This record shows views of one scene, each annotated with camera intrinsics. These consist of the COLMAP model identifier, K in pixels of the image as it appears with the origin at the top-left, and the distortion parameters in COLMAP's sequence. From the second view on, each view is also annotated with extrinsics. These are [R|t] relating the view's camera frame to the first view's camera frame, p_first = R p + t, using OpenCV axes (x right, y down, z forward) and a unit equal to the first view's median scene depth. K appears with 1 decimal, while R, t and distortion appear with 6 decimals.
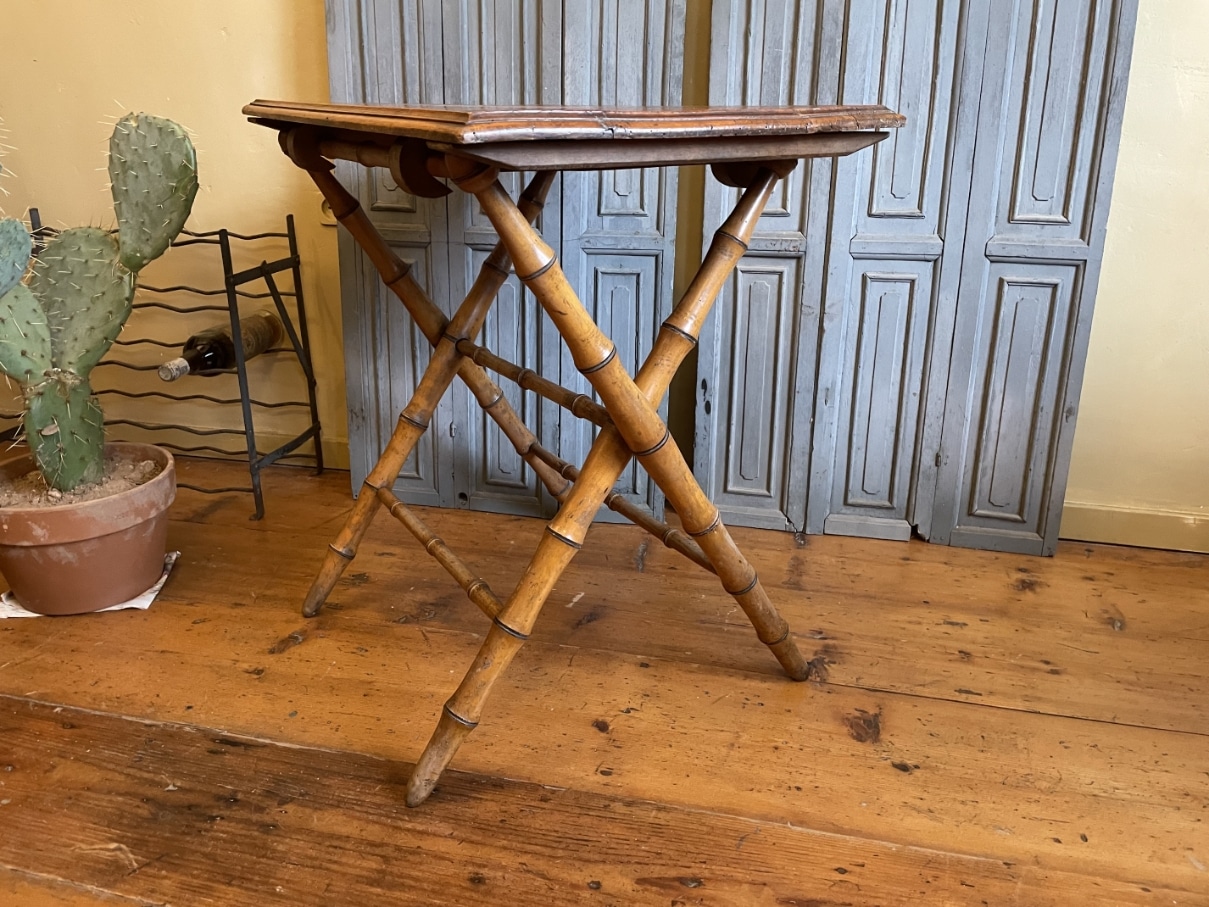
lens RADIAL K [[922.1, 0, 604.8], [0, 922.1, 433.9], [0, 0, 1]] dist [0.093853, -0.134725]
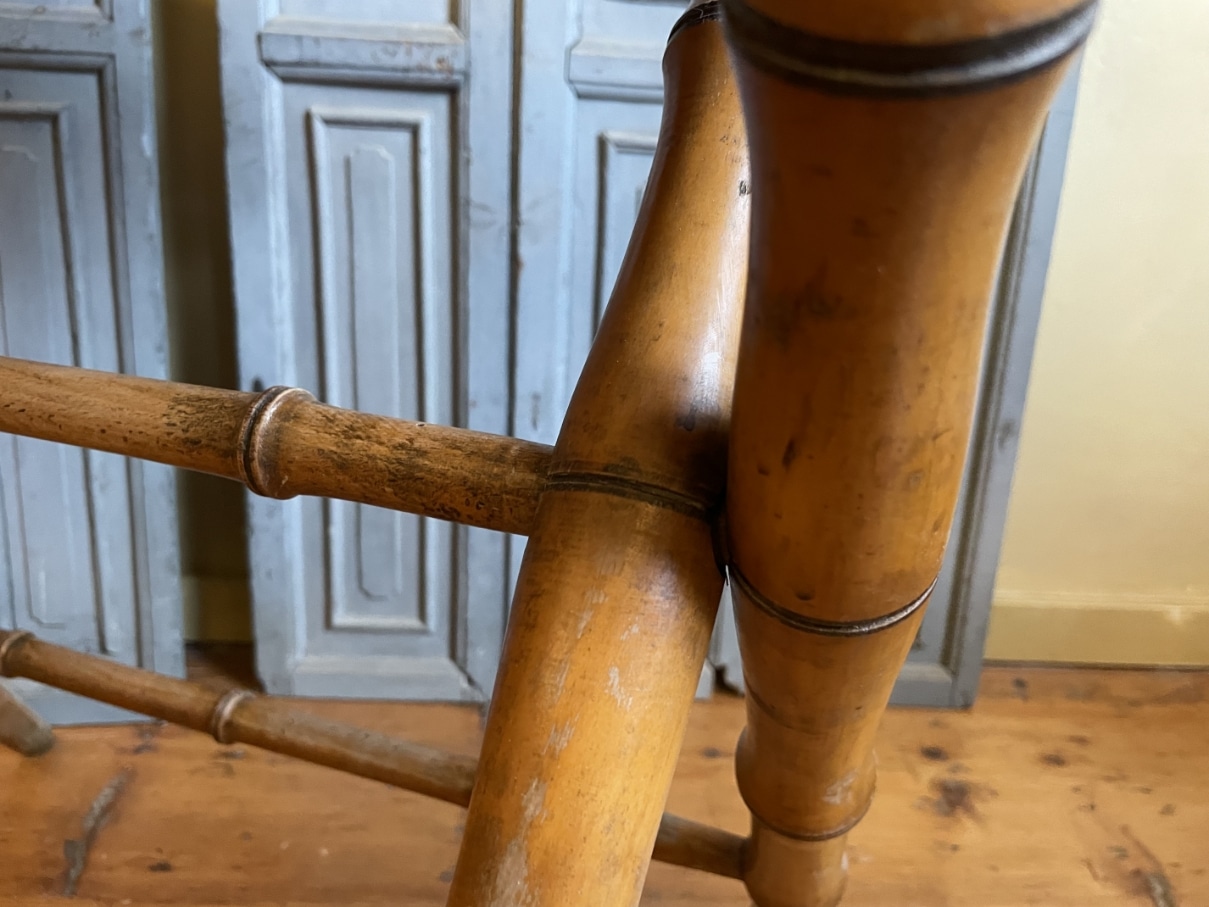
lens RADIAL K [[946.7, 0, 616.1], [0, 946.7, 442.7], [0, 0, 1]] dist [0.063224, -0.116501]
pose [[0.958627, -0.039626, 0.281894, 0.159792], [0.040643, 0.999171, 0.002241, -0.027325], [-0.281749, 0.009309, 0.959443, 0.593803]]
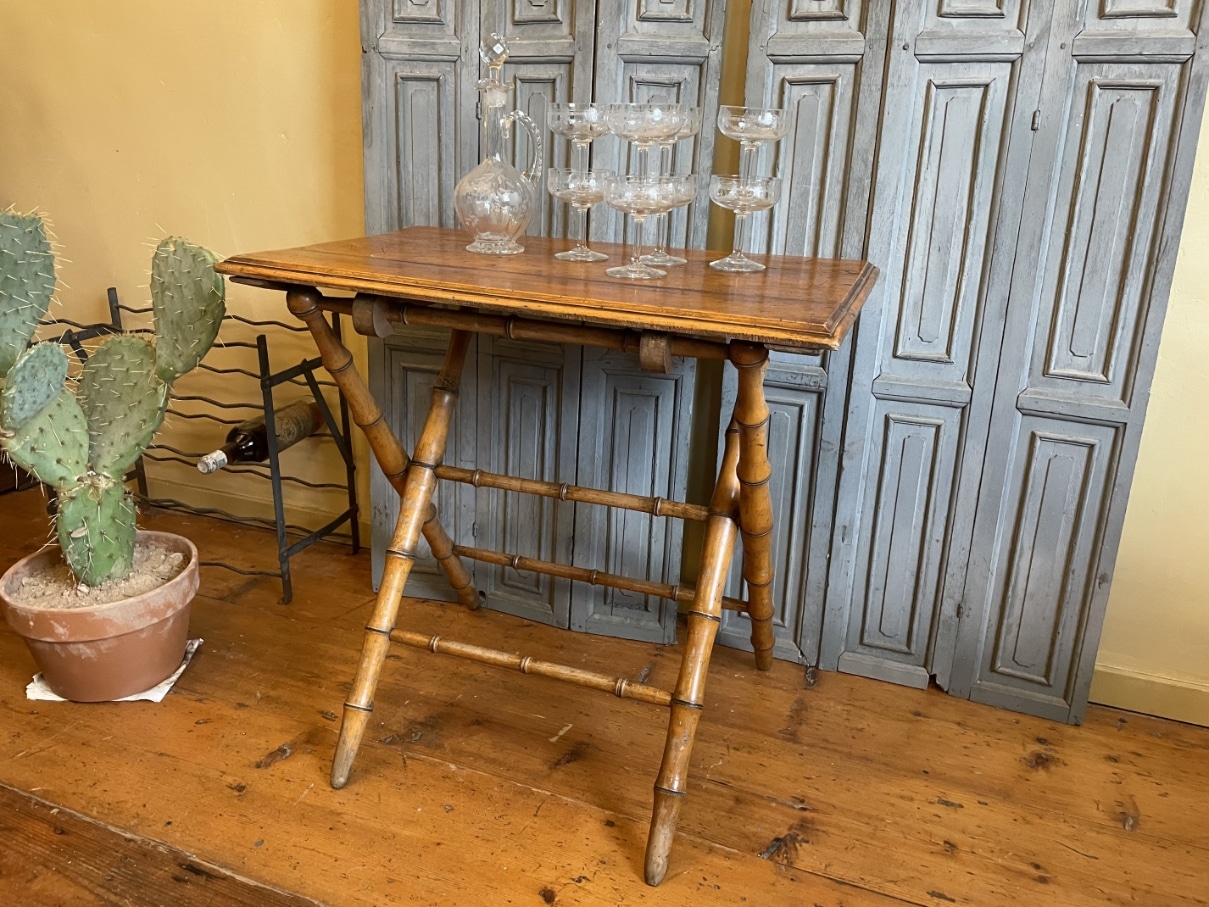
lens RADIAL K [[923.8, 0, 604.5], [0, 923.8, 439.5], [0, 0, 1]] dist [0.086605, -0.122869]
pose [[0.990378, 0.062982, -0.123229, 0.115539], [-0.063003, 0.998006, 0.003731, -0.139123], [0.123219, 0.004068, 0.992371, 0.011657]]
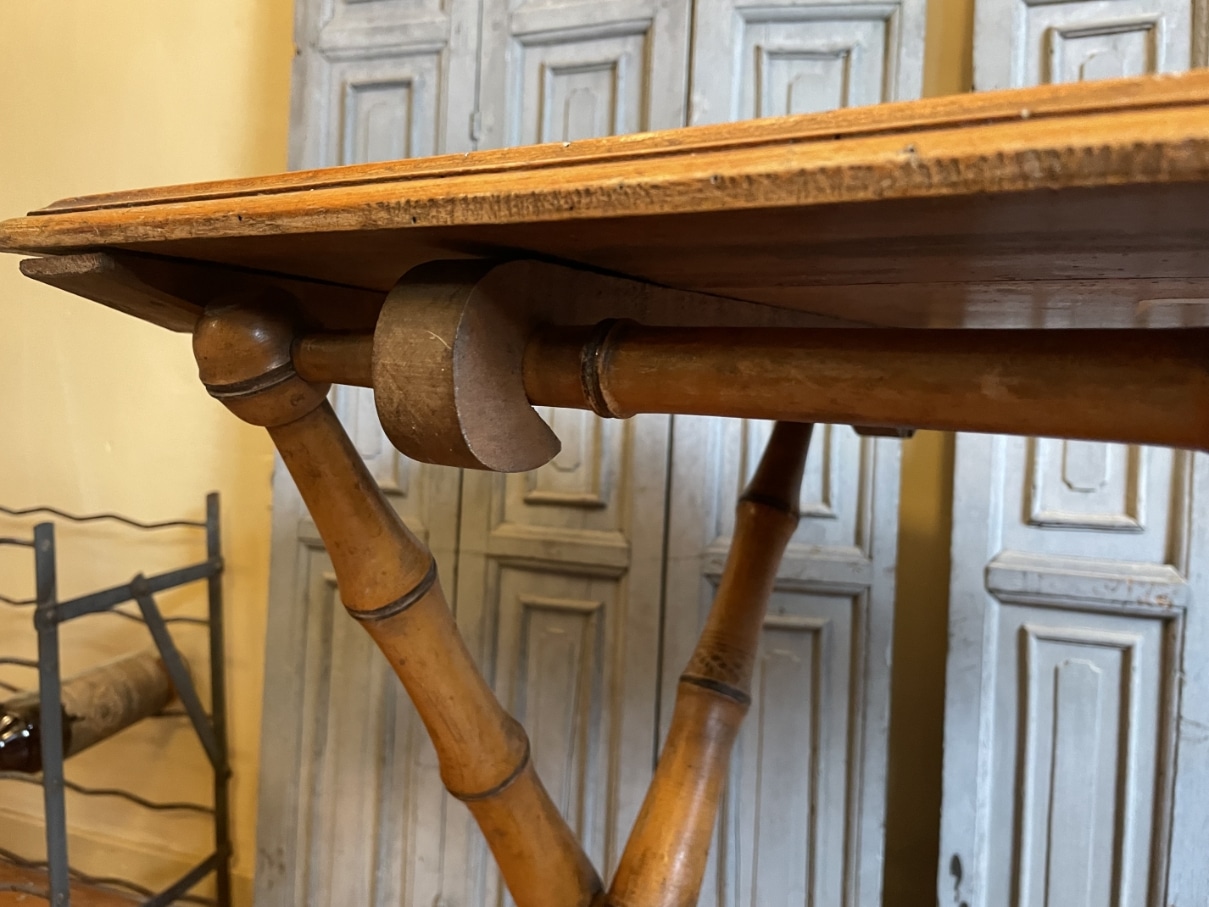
lens RADIAL K [[935.3, 0, 615.5], [0, 935.3, 448.0], [0, 0, 1]] dist [0.083744, -0.138267]
pose [[0.995269, 0.025753, -0.093683, -0.029950], [-0.048809, 0.966258, -0.252909, -0.146690], [0.084009, 0.256285, 0.962944, 0.520008]]
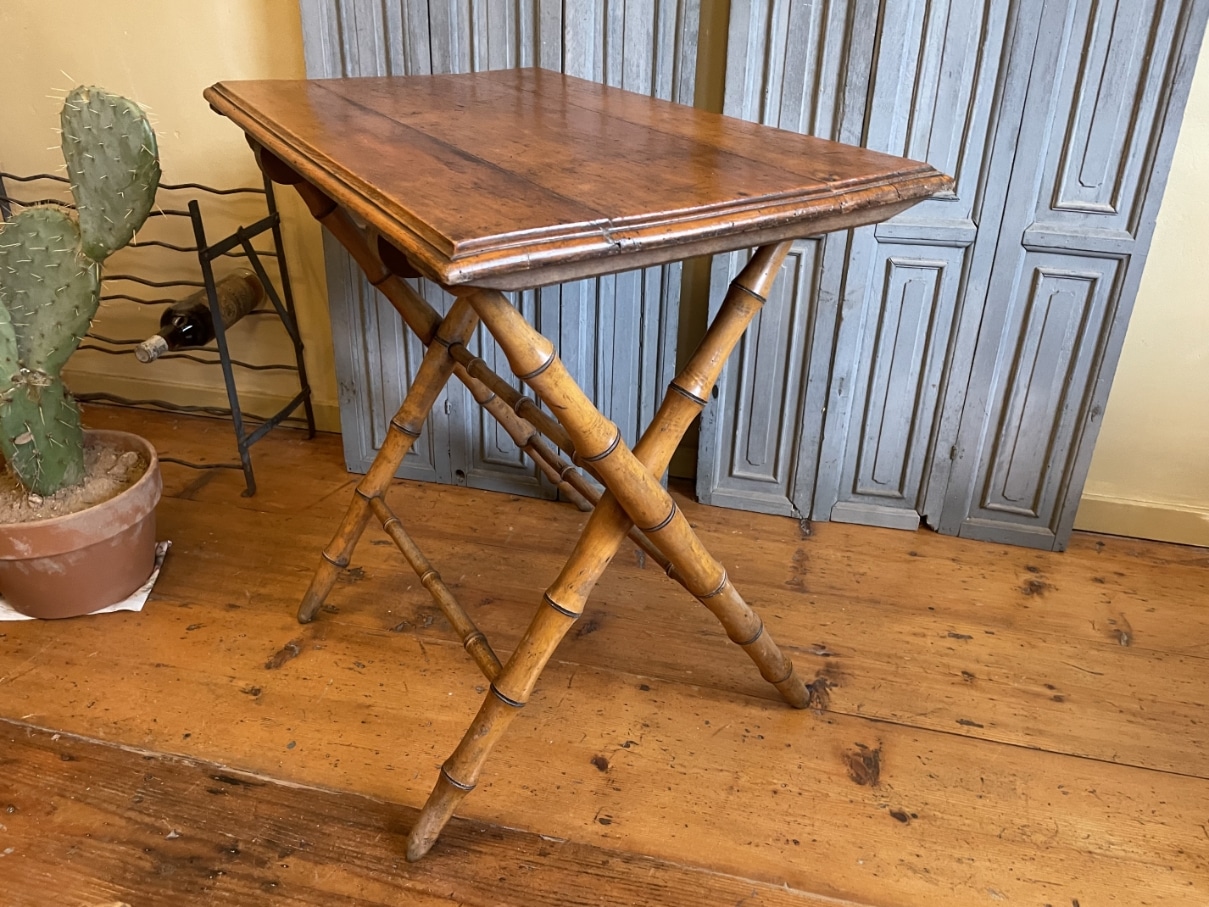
lens RADIAL K [[923.3, 0, 605.0], [0, 923.3, 455.6], [0, 0, 1]] dist [0.091366, -0.130787]
pose [[0.999954, 0.009604, 0.000103, -0.001755], [-0.009482, 0.985449, 0.169708, -0.141235], [0.001529, -0.169701, 0.985494, 0.055269]]
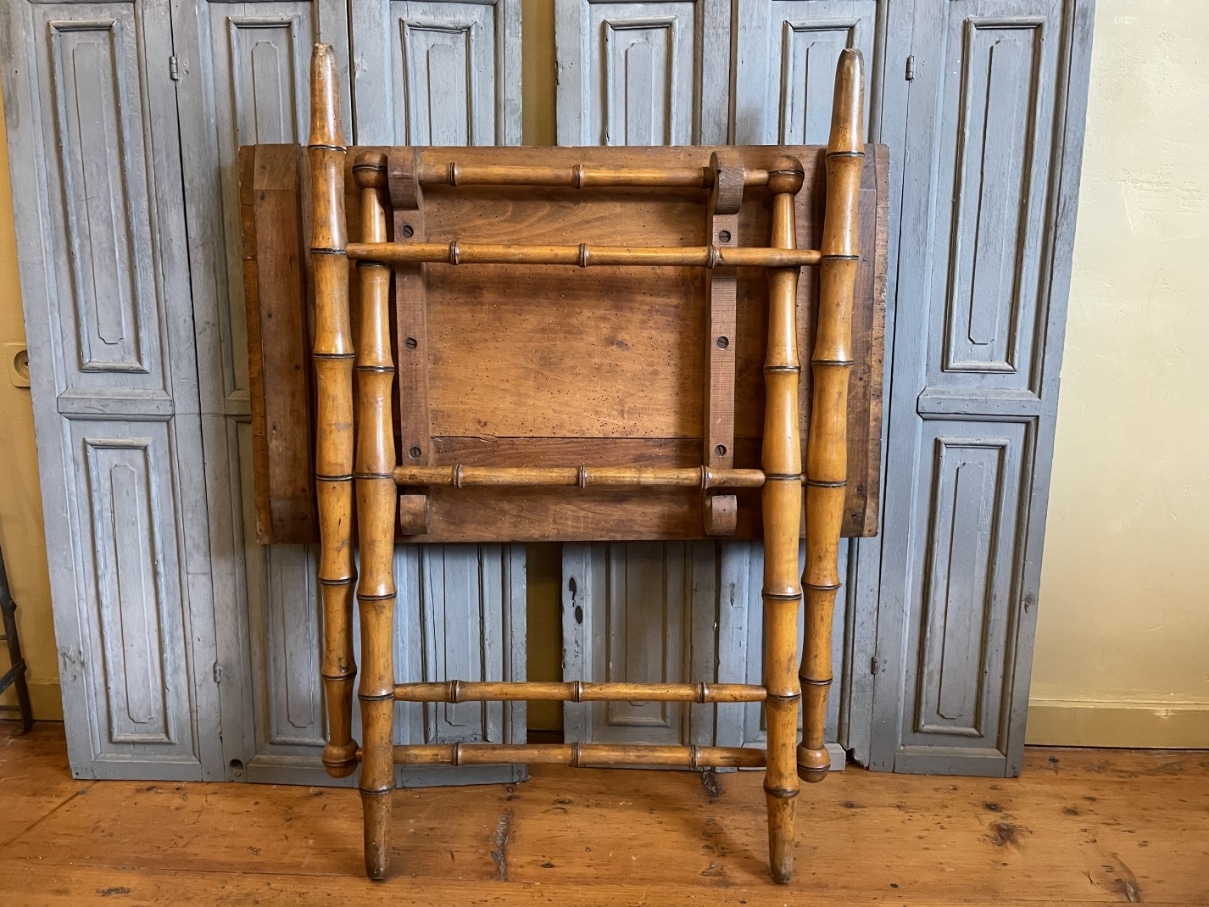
lens RADIAL K [[925.2, 0, 597.4], [0, 925.2, 432.4], [0, 0, 1]] dist [0.069168, -0.103385]
pose [[0.981497, -0.049728, 0.184908, -0.005152], [0.064173, 0.995268, -0.072968, -0.136466], [-0.180404, 0.083484, 0.980043, 0.283115]]
